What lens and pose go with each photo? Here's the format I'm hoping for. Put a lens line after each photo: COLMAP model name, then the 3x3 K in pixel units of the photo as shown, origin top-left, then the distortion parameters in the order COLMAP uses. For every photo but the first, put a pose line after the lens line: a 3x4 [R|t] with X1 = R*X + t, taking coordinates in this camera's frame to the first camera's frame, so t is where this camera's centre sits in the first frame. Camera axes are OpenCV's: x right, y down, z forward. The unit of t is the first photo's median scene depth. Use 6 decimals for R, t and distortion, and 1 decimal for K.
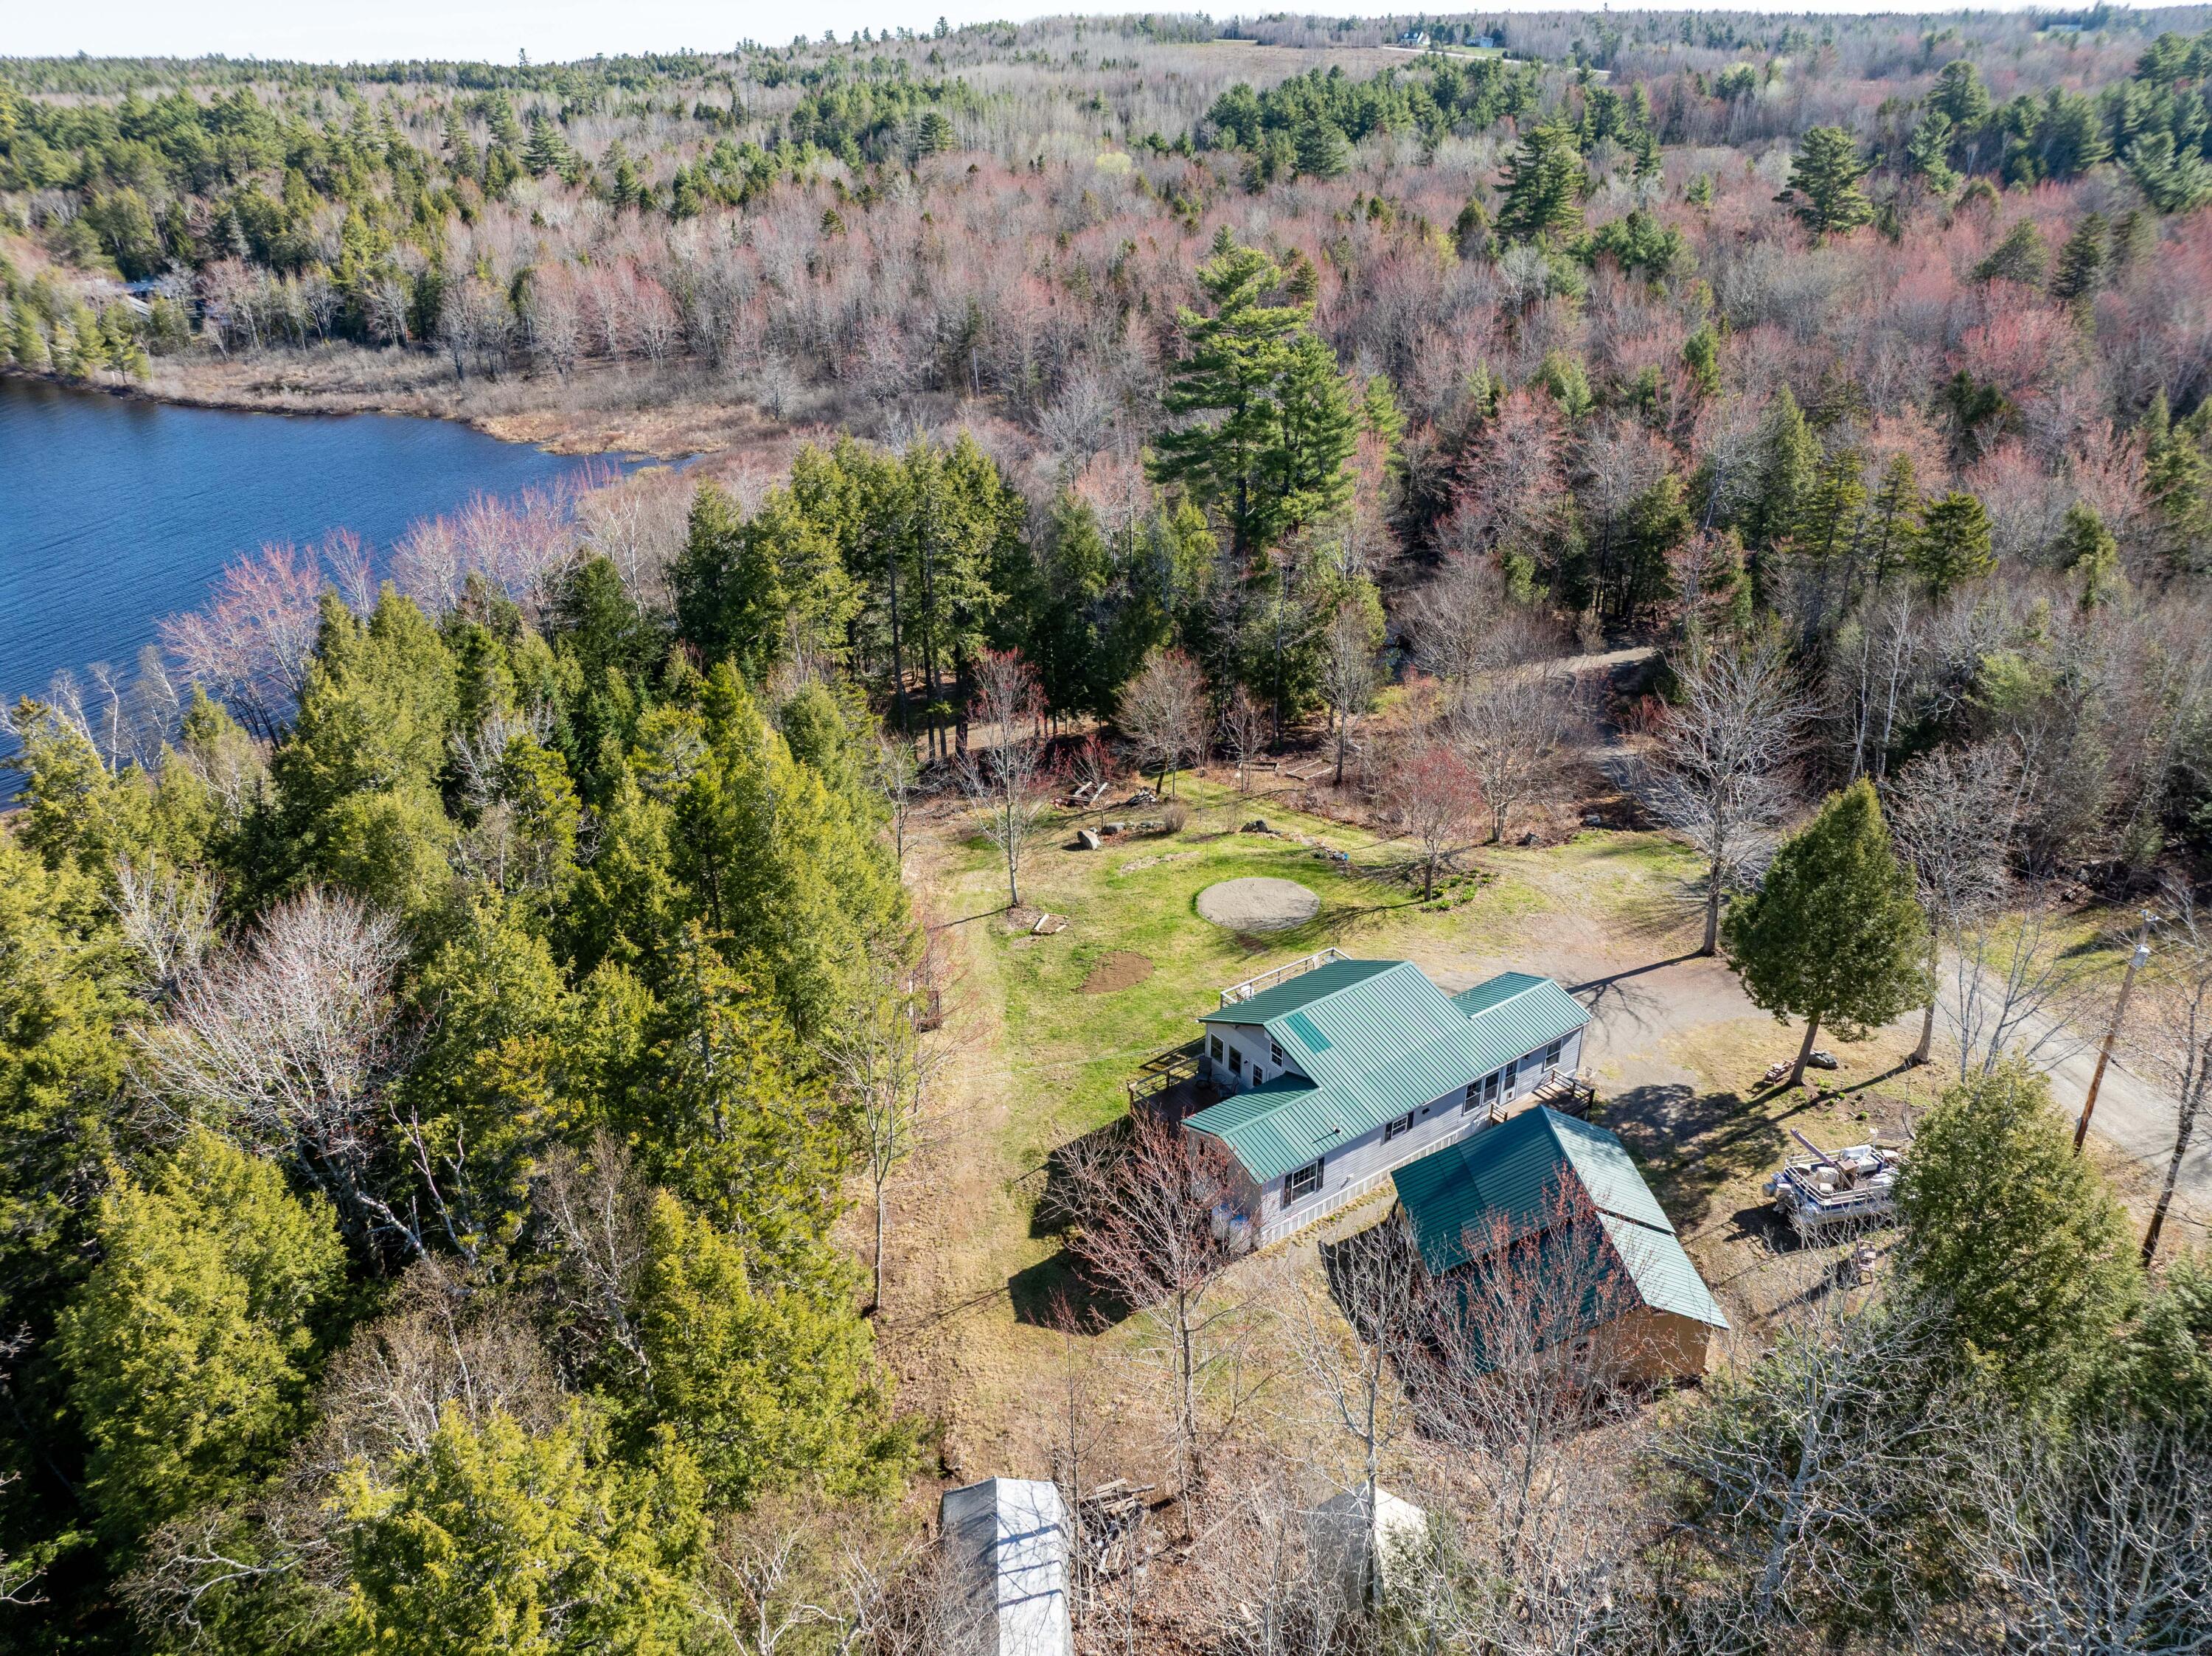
lens RADIAL K [[1563.2, 0, 1114.2], [0, 1563.2, 823.2], [0, 0, 1]] dist [-0.052284, 0.022231]
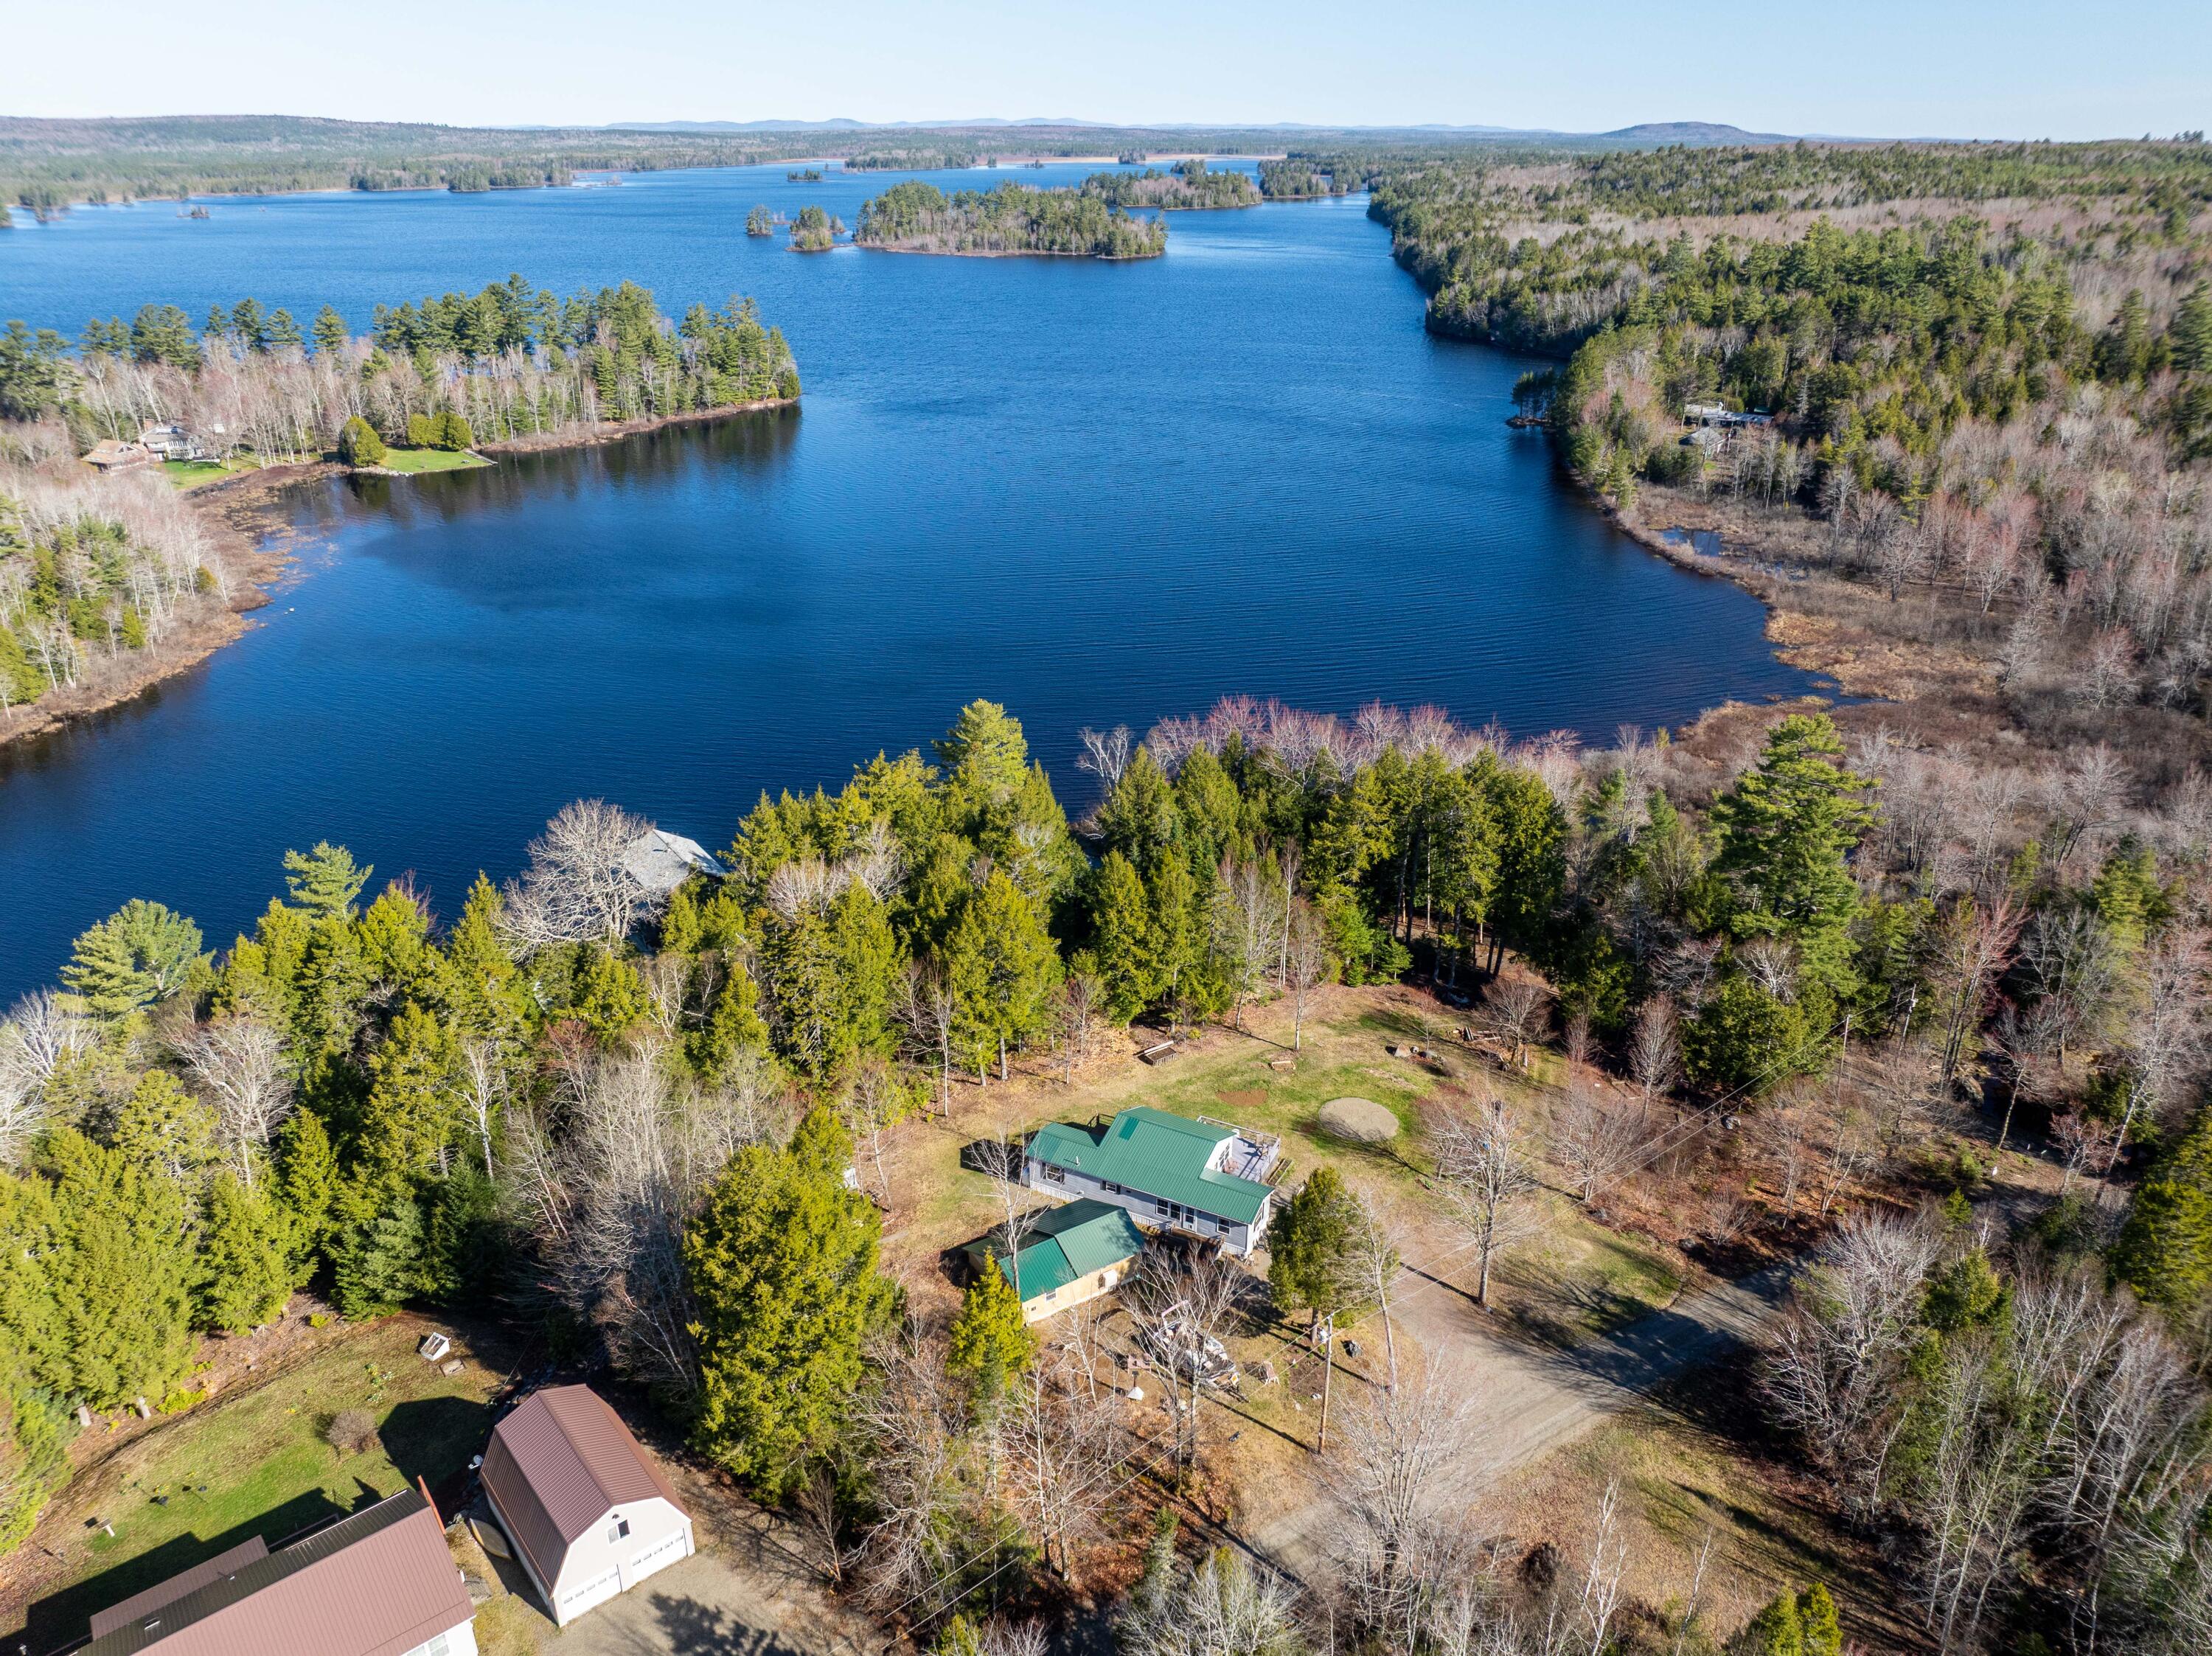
lens RADIAL K [[1563.2, 0, 1100.7], [0, 1563.2, 838.5], [0, 0, 1]] dist [-0.052284, 0.022231]
pose [[0.457720, 0.376267, -0.805553, 0.859594], [-0.389766, 0.899252, 0.198566, -0.312843], [0.799109, 0.223089, 0.558262, -0.098672]]
